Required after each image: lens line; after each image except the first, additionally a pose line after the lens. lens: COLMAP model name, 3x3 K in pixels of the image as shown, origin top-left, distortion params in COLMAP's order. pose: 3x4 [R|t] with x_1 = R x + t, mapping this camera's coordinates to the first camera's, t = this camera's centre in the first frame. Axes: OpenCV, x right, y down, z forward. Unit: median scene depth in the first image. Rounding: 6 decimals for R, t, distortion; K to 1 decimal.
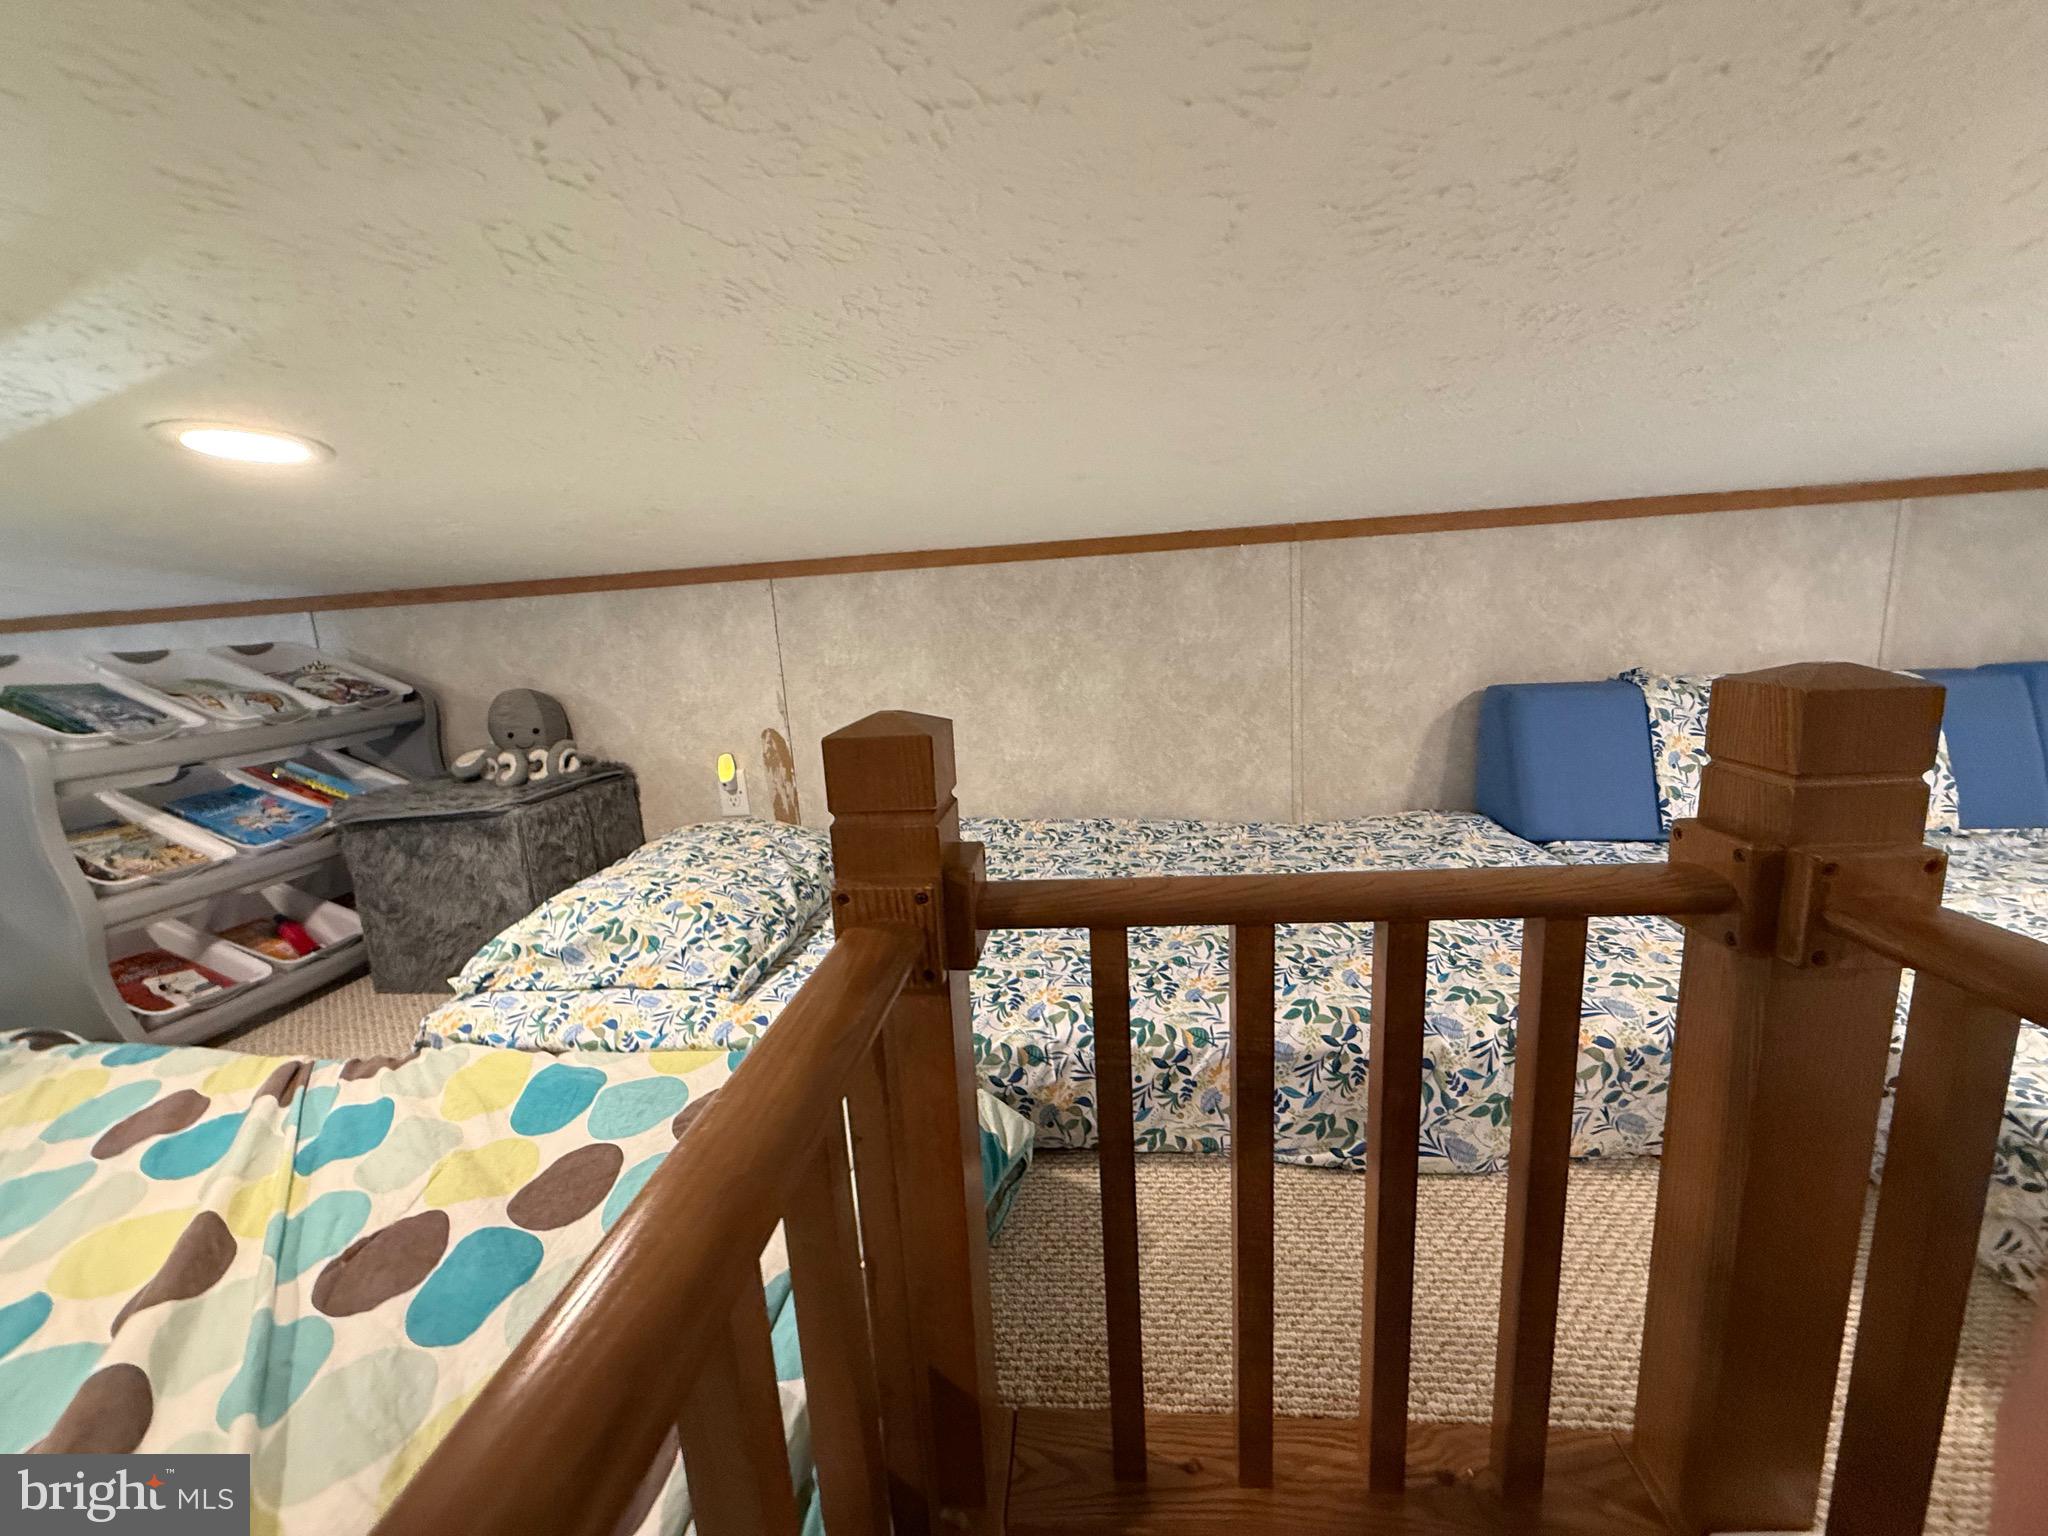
lens RADIAL K [[814.6, 0, 1024.0], [0, 814.6, 768.0], [0, 0, 1]] dist [-0.000020, -0.000086]
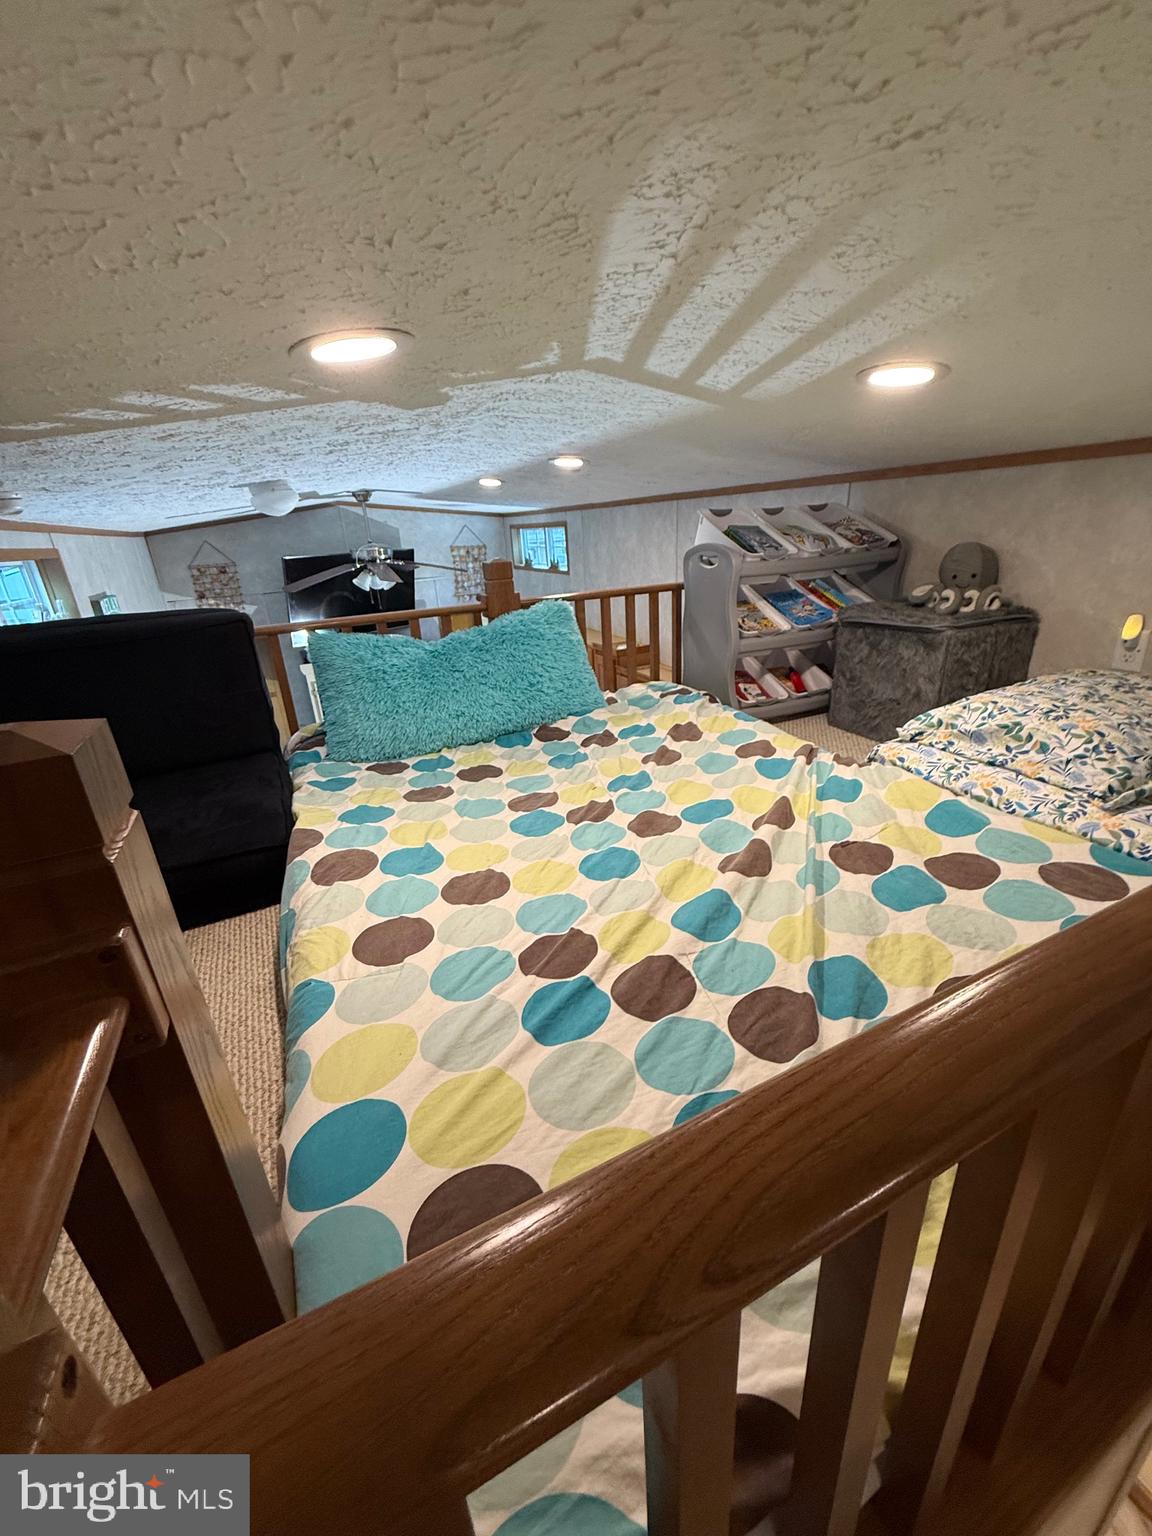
lens RADIAL K [[610.9, 0, 577.4], [0, 610.9, 761.7], [0, 0, 1]] dist [-0.000020, -0.000086]
pose [[0.514222, 0.343842, -0.785715, -0.049171], [-0.141776, 0.937593, 0.317519, 0.024561], [0.845858, -0.051880, 0.530880, -0.182715]]
